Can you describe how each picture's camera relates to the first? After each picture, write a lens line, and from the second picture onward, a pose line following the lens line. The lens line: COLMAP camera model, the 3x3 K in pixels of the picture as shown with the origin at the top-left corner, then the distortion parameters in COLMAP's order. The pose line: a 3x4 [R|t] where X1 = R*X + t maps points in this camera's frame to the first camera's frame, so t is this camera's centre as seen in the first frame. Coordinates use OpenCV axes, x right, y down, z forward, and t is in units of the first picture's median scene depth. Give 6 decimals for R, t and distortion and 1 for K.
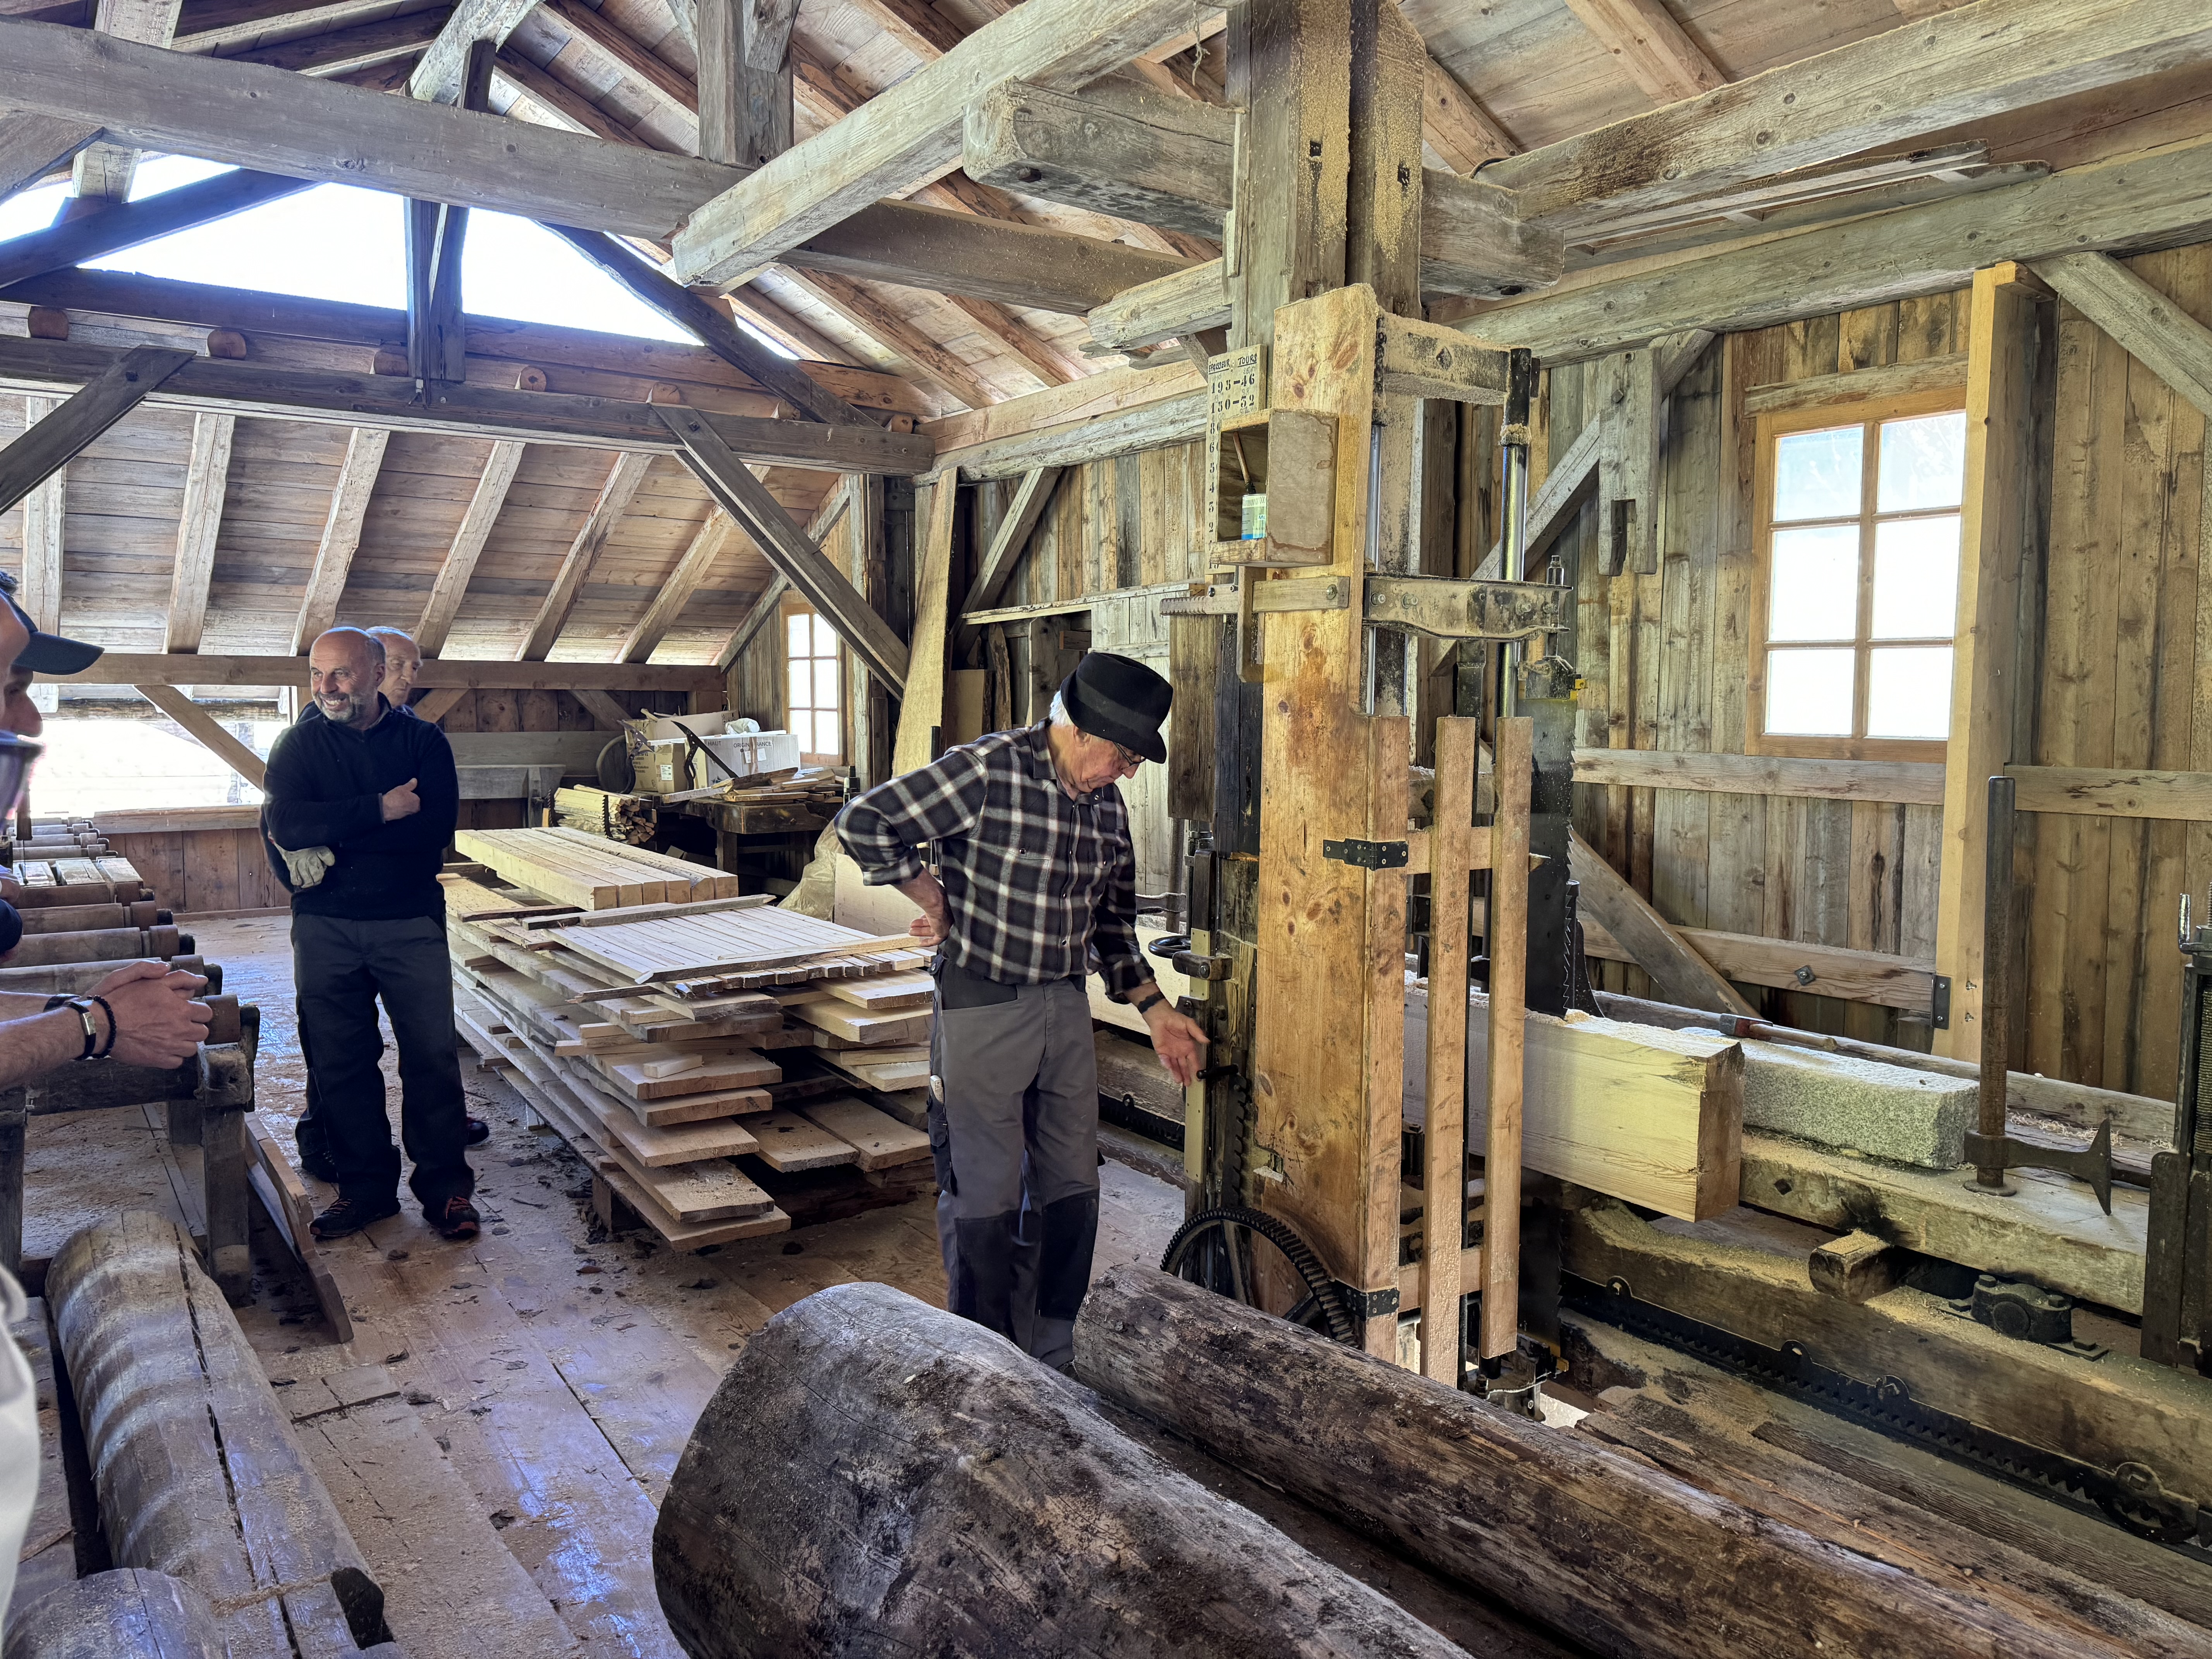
lens RADIAL K [[1551.4, 0, 1107.6], [0, 1551.4, 830.2], [0, 0, 1]] dist [0.074115, -0.000796]
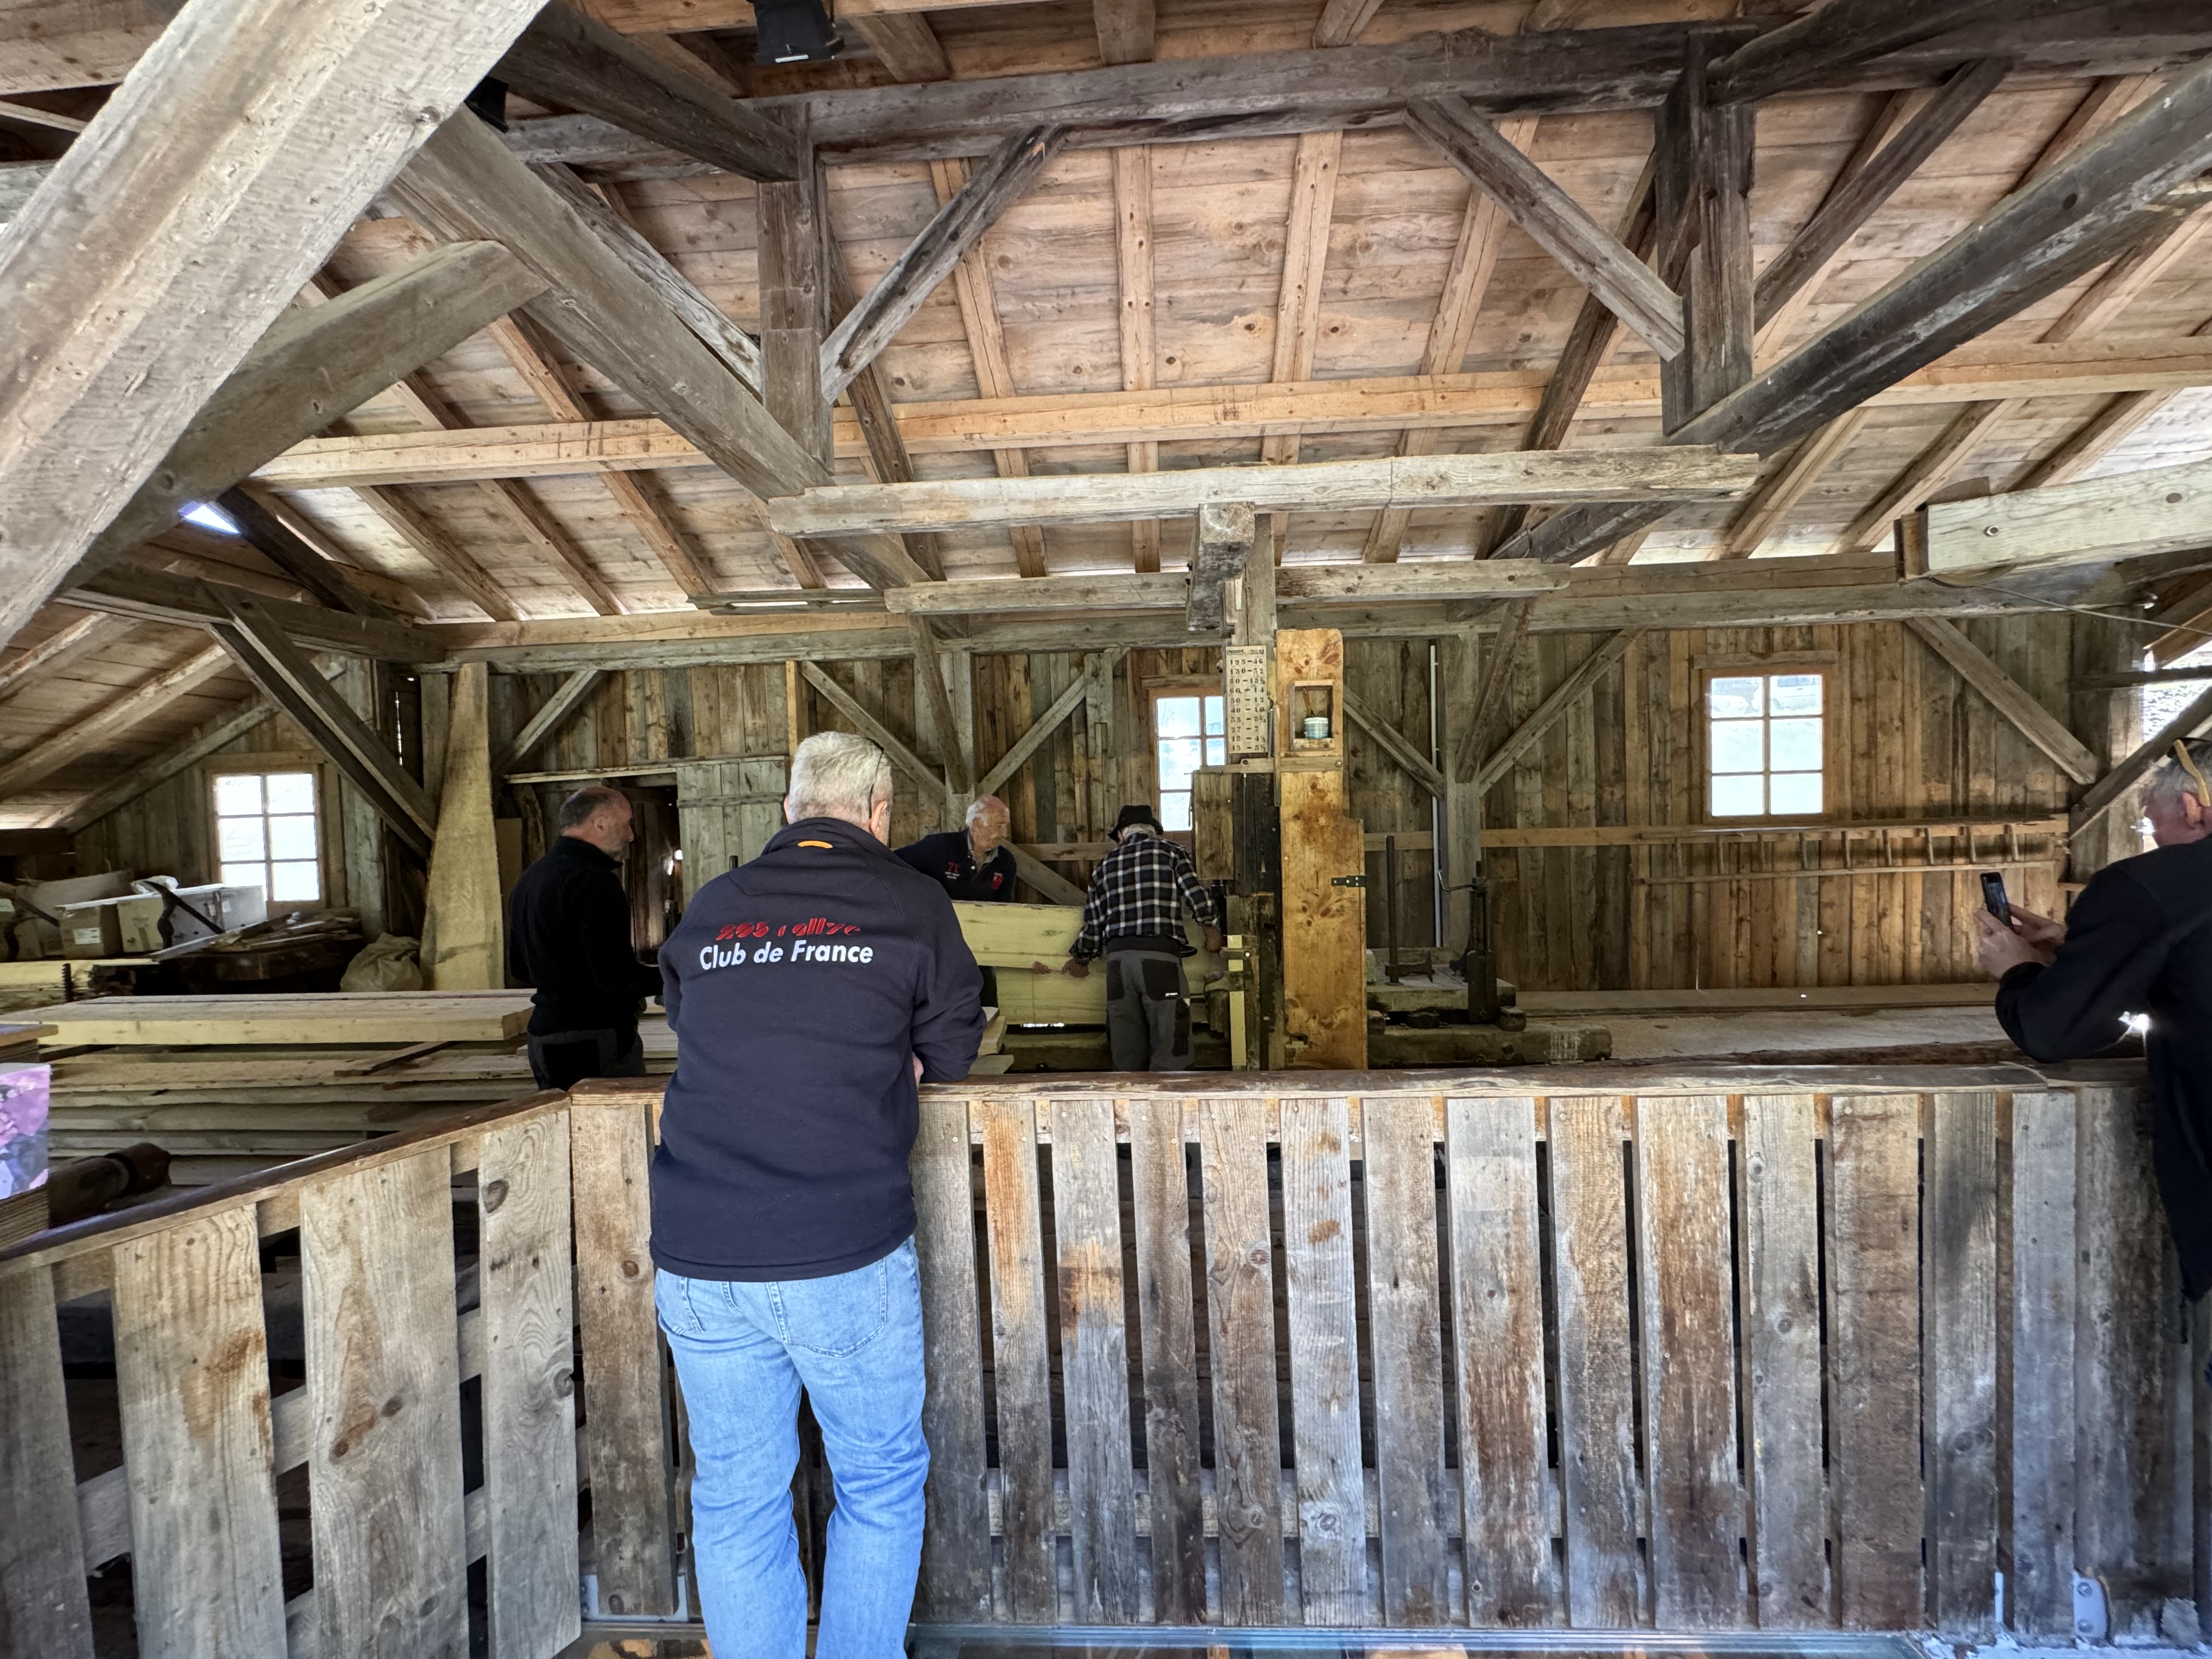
lens RADIAL K [[906.4, 0, 1104.3], [0, 906.4, 831.6], [0, 0, 1]] dist [-0.000944, -0.000107]
pose [[0.627729, -0.043723, 0.777203, -0.409352], [0.106776, 0.993820, -0.030332, -0.021077], [-0.771074, 0.102027, 0.628519, 0.179745]]
